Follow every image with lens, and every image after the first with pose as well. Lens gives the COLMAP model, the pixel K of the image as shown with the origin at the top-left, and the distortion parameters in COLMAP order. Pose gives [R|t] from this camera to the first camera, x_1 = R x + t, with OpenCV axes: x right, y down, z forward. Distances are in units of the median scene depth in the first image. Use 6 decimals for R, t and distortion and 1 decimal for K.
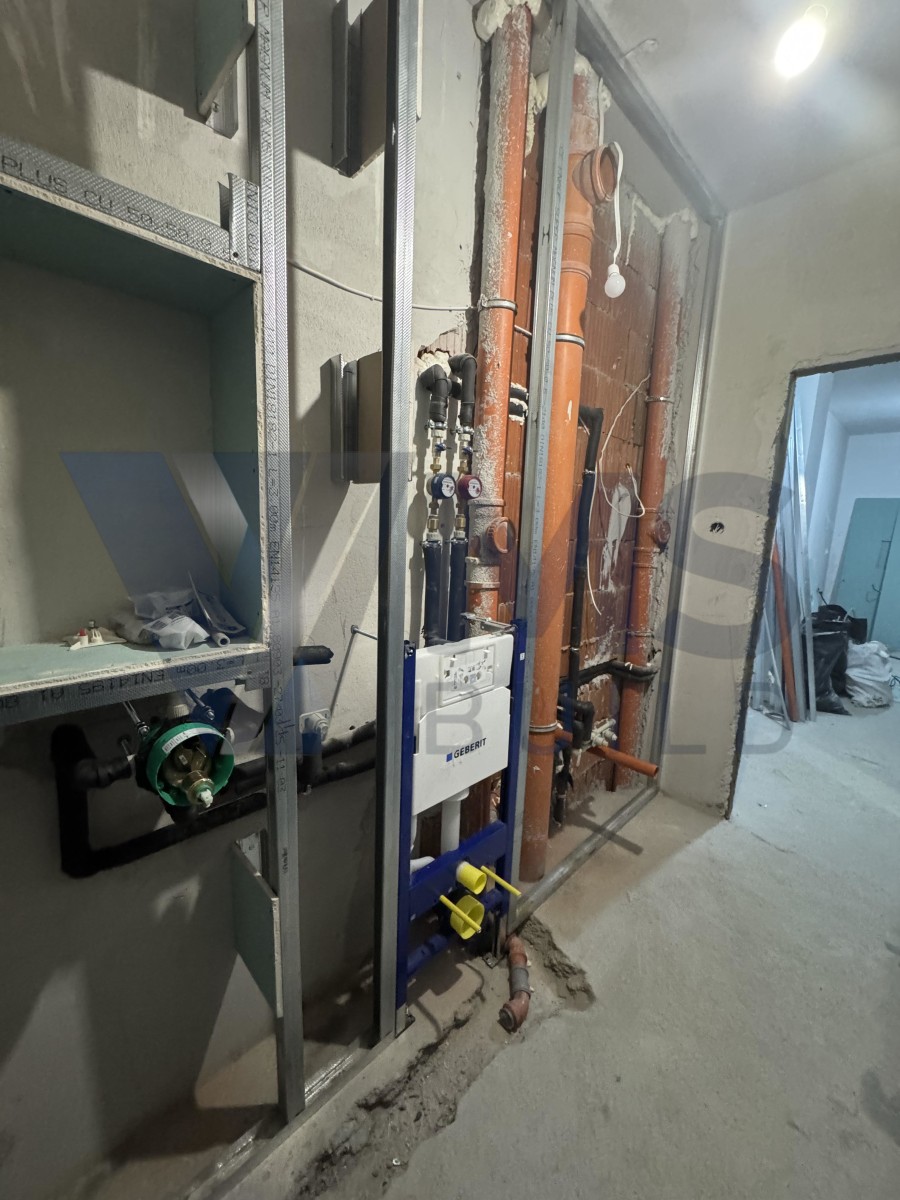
lens RADIAL K [[476.7, 0, 450.3], [0, 476.7, 599.0], [0, 0, 1]] dist [-0.002620, 0.000239]
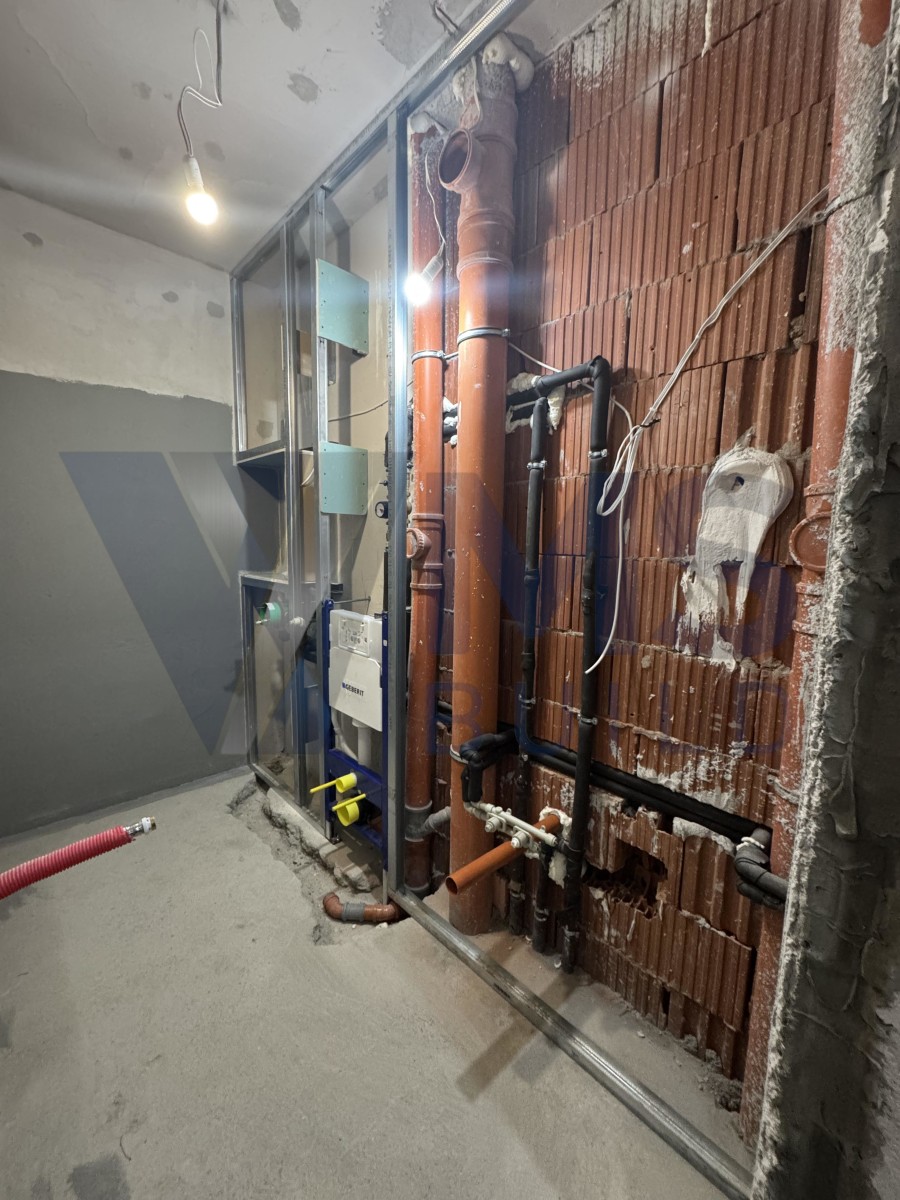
lens RADIAL K [[476.7, 0, 449.8], [0, 476.7, 599.4], [0, 0, 1]] dist [-0.002620, 0.000239]
pose [[-0.014278, 0.085869, -0.996204, 1.287884], [-0.182511, 0.979344, 0.087032, -0.116080], [0.983100, 0.183061, 0.001689, 1.101097]]
